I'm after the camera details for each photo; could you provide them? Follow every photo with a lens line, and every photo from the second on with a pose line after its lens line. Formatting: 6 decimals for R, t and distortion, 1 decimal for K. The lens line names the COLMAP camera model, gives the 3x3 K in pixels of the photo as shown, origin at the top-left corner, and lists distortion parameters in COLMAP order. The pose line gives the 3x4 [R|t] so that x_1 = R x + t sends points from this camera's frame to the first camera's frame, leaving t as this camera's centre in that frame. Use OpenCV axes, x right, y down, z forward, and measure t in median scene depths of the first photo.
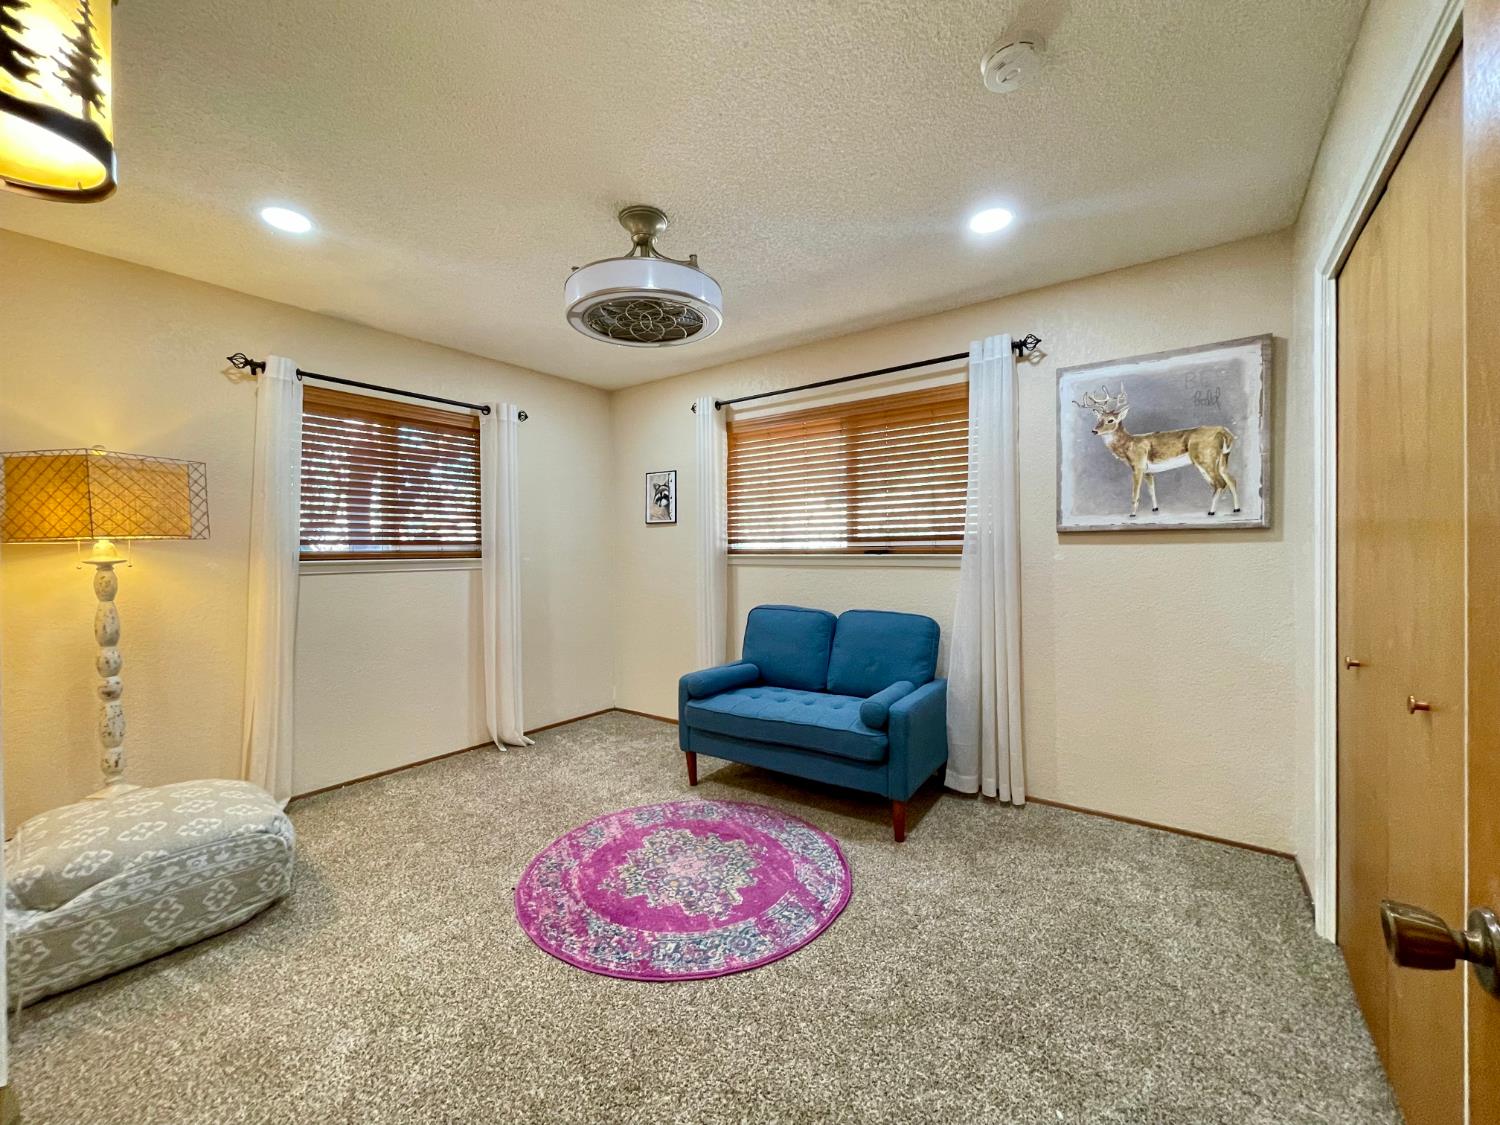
lens RADIAL K [[599.6, 0, 744.0], [0, 599.6, 556.1], [0, 0, 1]] dist [-0.000858, 0.000016]
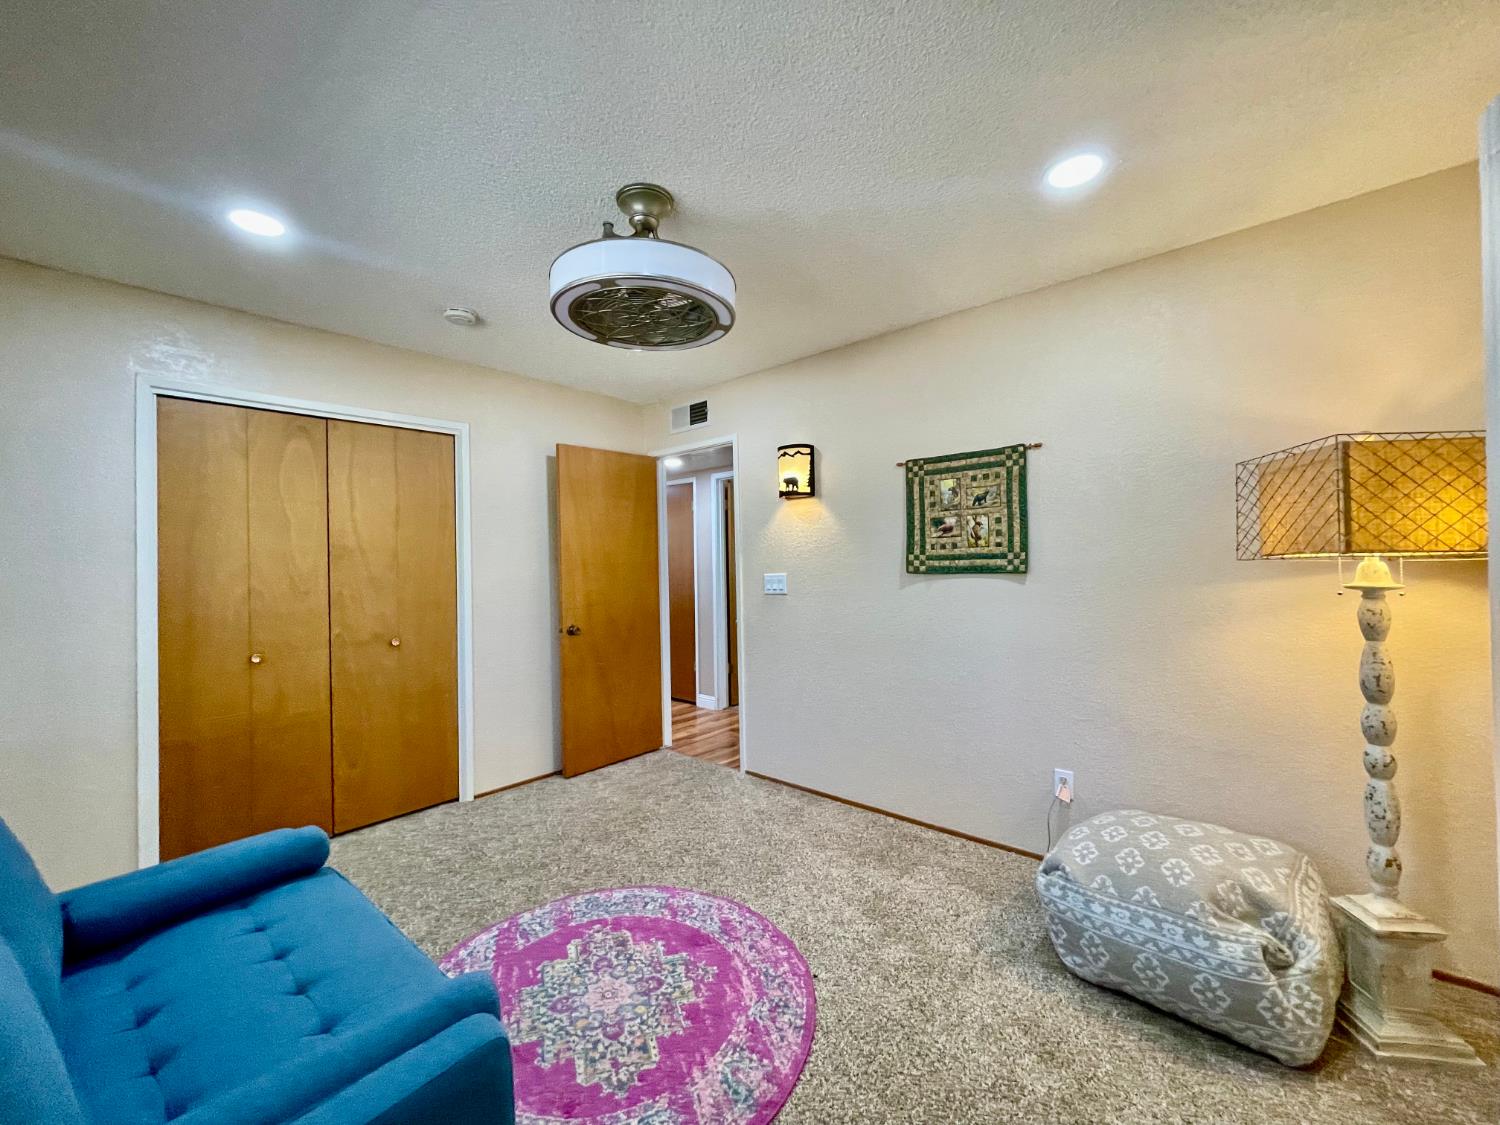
lens RADIAL K [[599.6, 0, 744.0], [0, 599.6, 556.1], [0, 0, 1]] dist [-0.000858, 0.000016]
pose [[-0.994184, 0.025652, 0.104595, -0.388961], [0.025630, 0.999670, -0.001553, -0.049666], [-0.104601, 0.001137, -0.994514, 1.862593]]
